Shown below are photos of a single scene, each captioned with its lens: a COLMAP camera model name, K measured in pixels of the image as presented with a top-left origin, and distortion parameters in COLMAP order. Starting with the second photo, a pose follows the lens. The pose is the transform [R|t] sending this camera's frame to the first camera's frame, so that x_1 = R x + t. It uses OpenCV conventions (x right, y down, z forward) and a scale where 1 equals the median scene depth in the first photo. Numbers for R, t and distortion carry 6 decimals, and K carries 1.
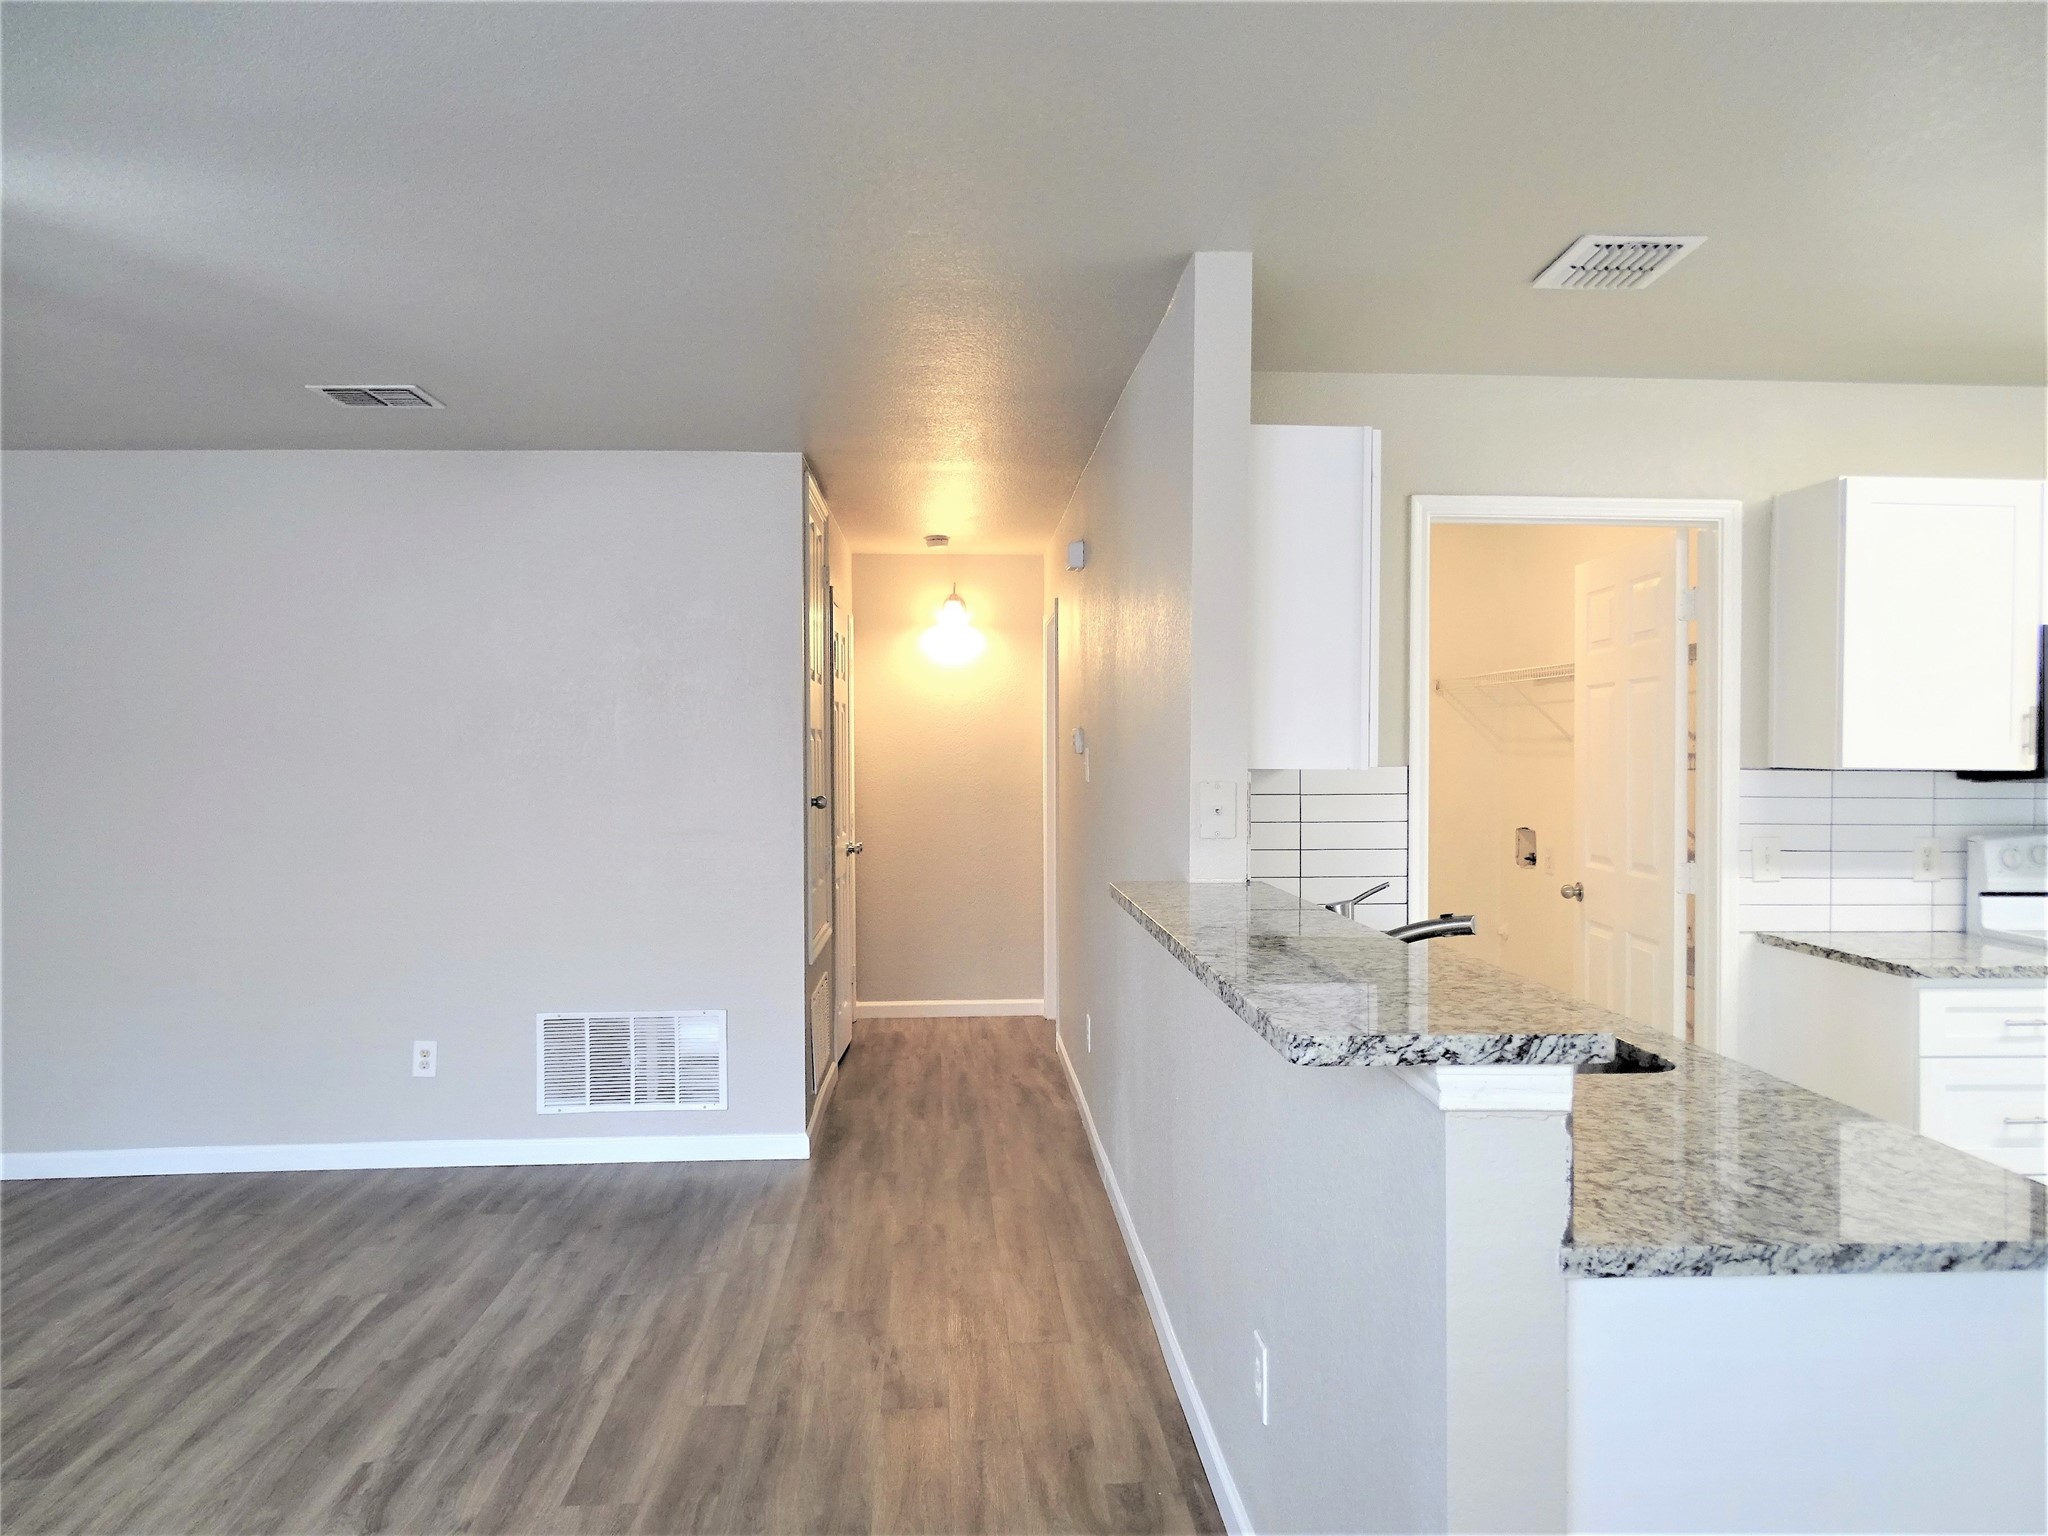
lens RADIAL K [[1456.3, 0, 1060.1], [0, 1456.3, 763.3], [0, 0, 1]] dist [0.025557, -0.004167]
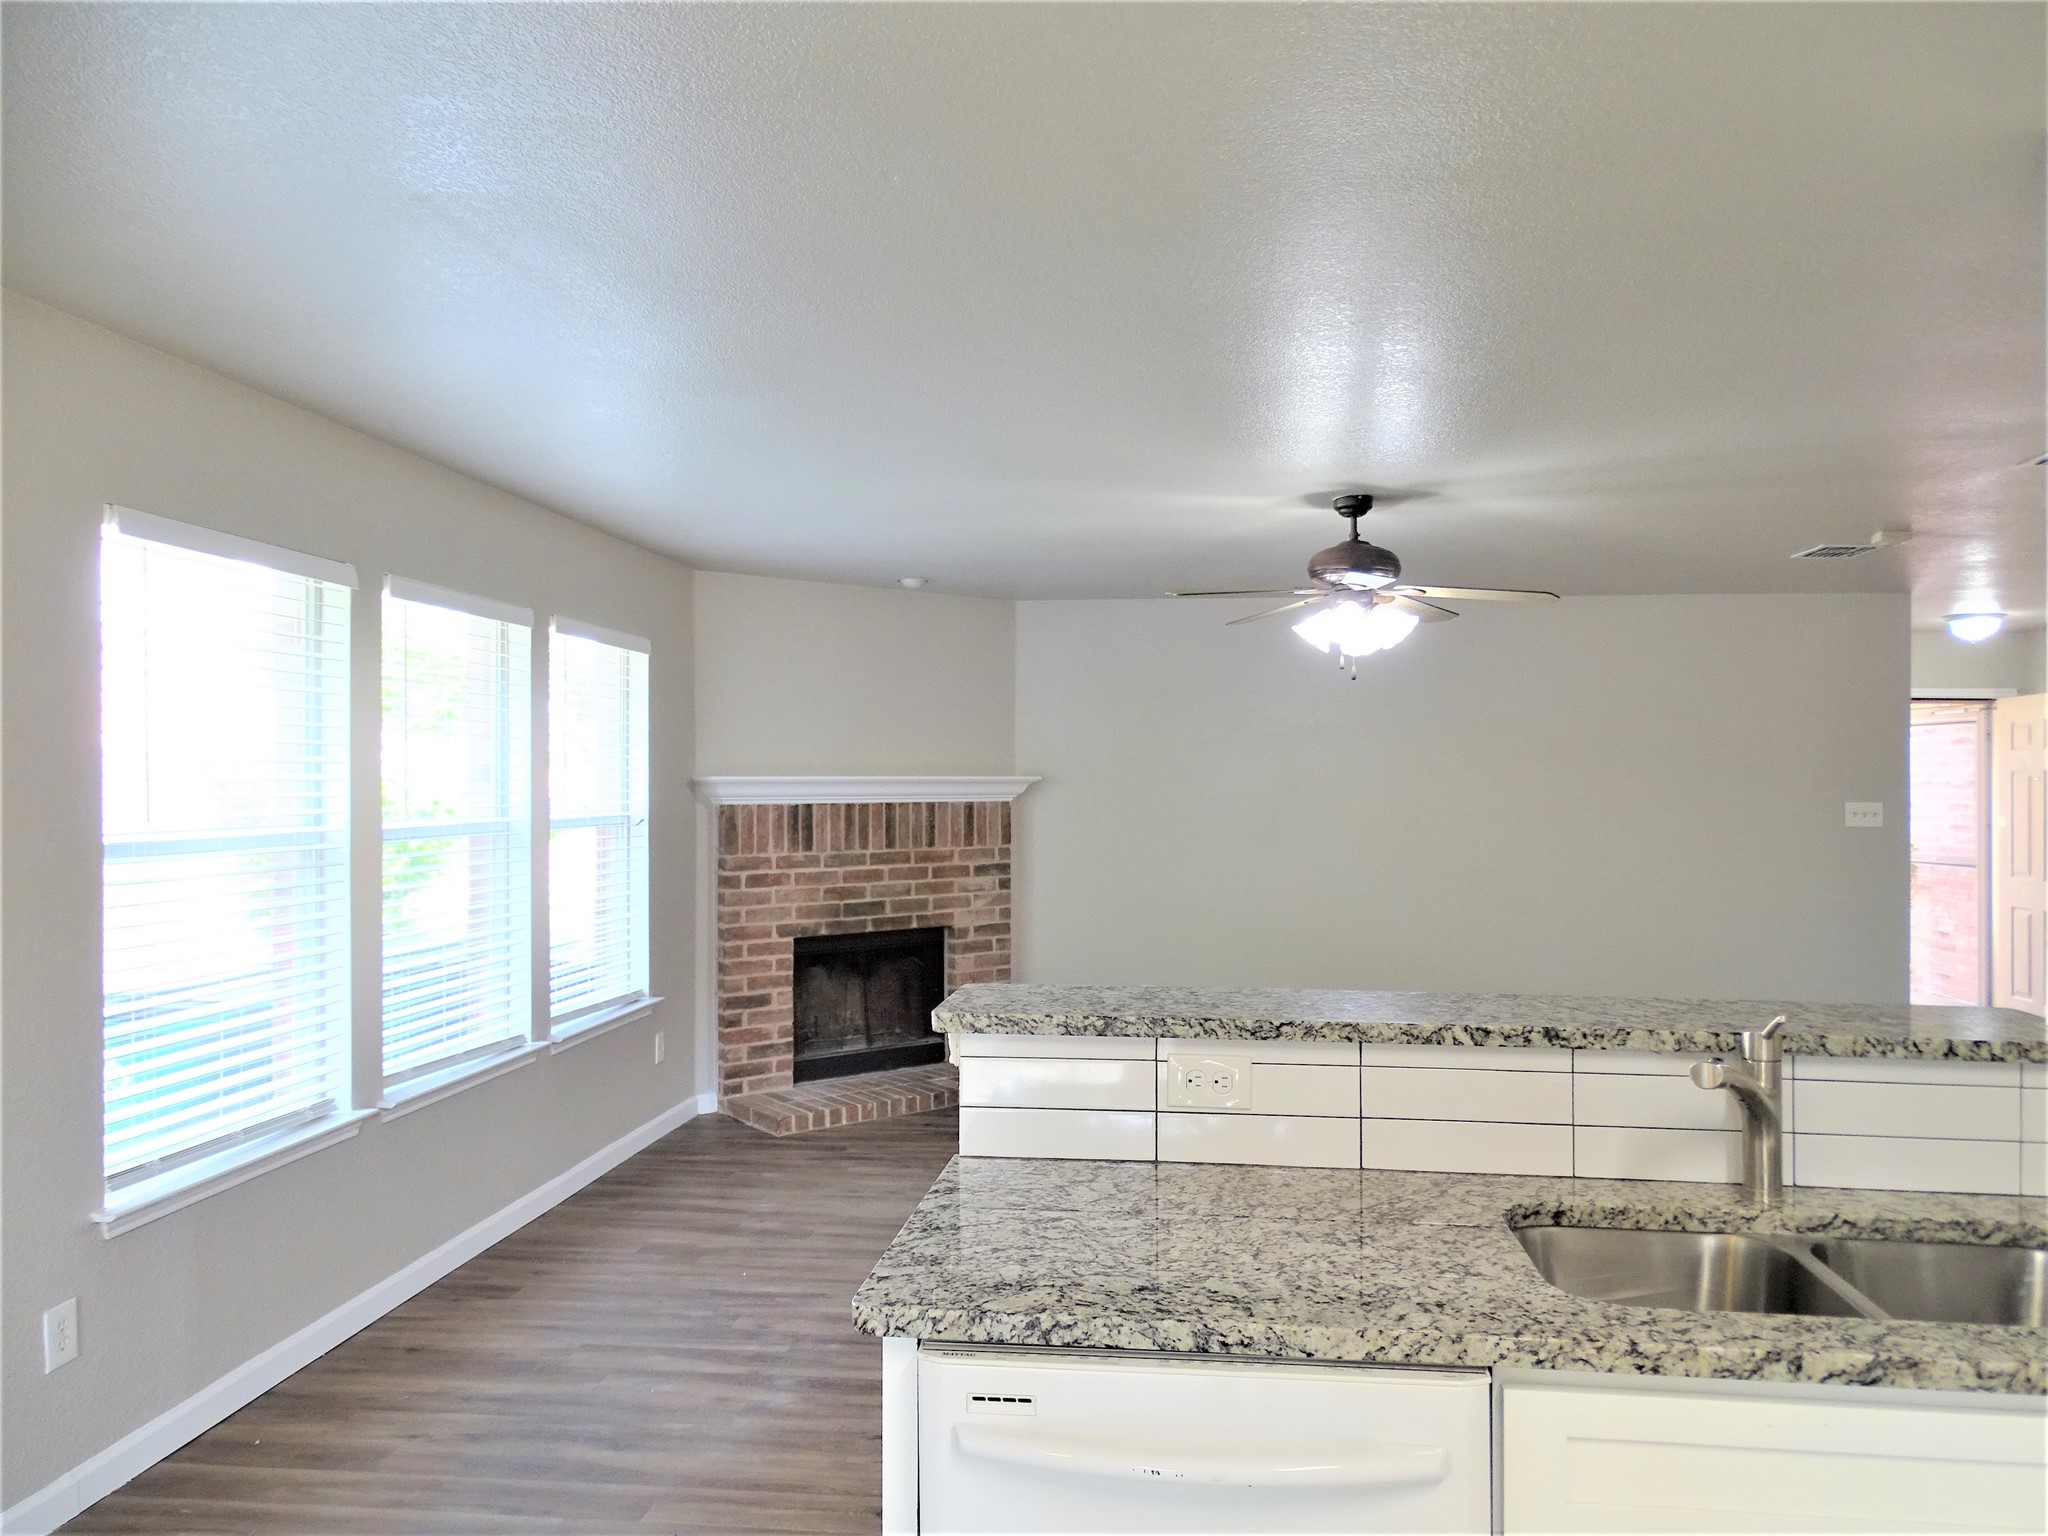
lens RADIAL K [[1456.3, 0, 1058.7], [0, 1456.3, 763.8], [0, 0, 1]] dist [0.025557, -0.004167]
pose [[-0.160964, -0.007793, -0.986929, 0.863796], [-0.018530, 0.999816, -0.004873, -0.031395], [0.986786, 0.017504, -0.161079, 0.638407]]
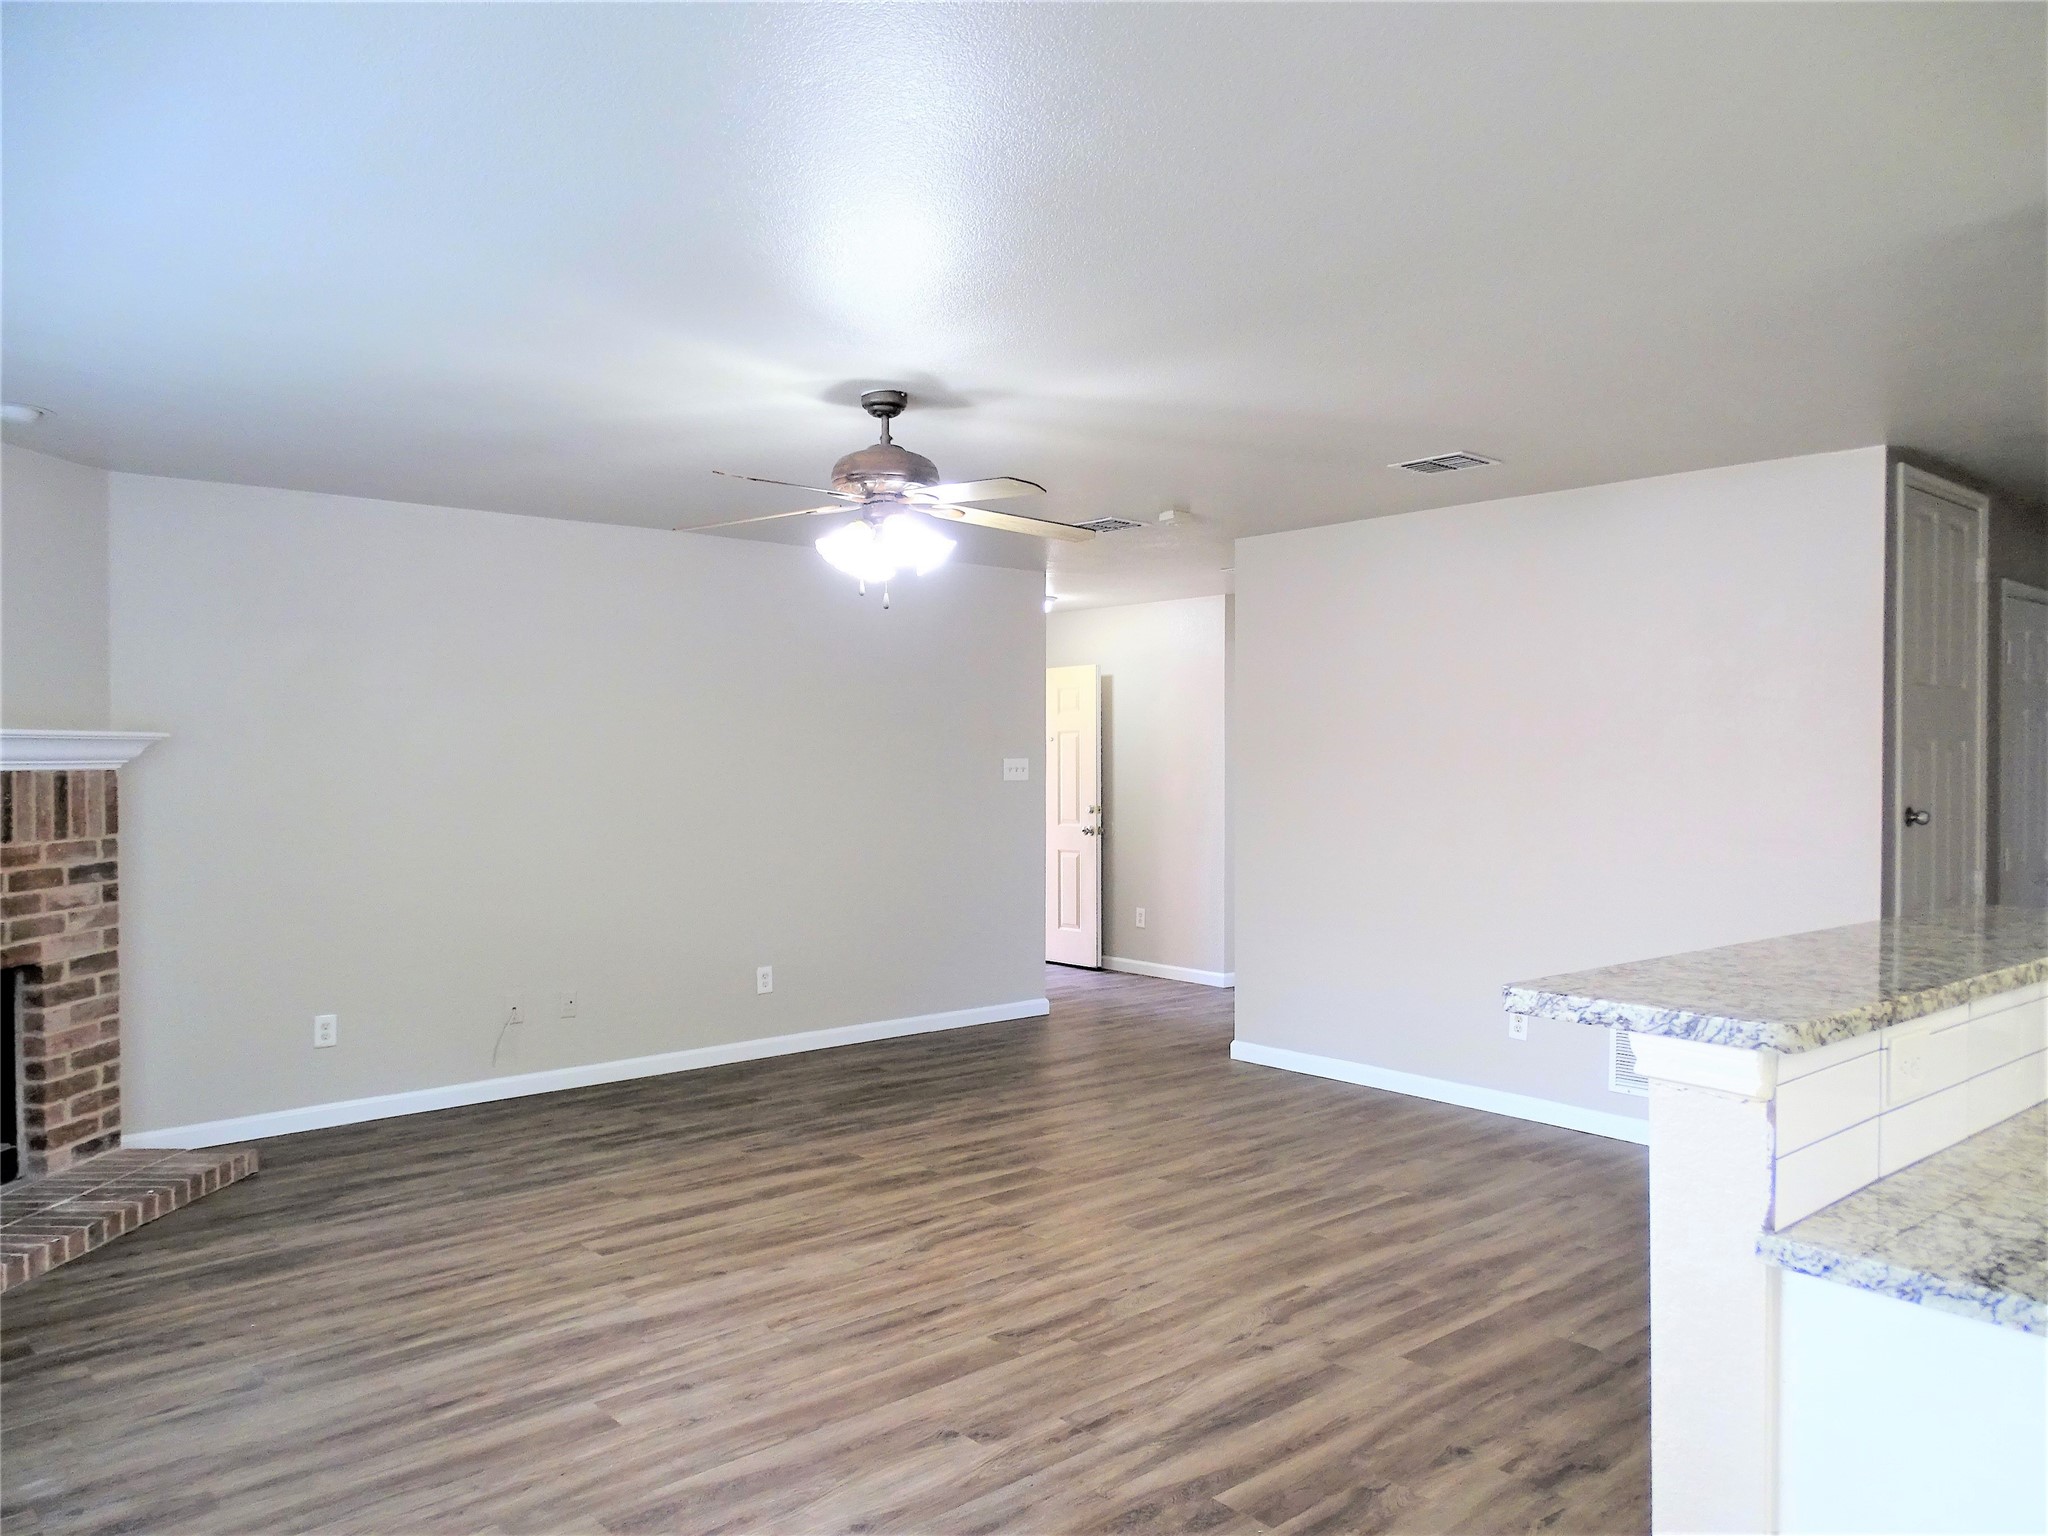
lens RADIAL K [[1456.3, 0, 1016.0], [0, 1456.3, 758.1], [0, 0, 1]] dist [0.025557, -0.004167]
pose [[0.602181, 0.002337, -0.798356, 0.399329], [-0.010536, 0.999932, -0.005019, 0.005693], [0.798290, 0.011434, 0.602165, -0.013945]]
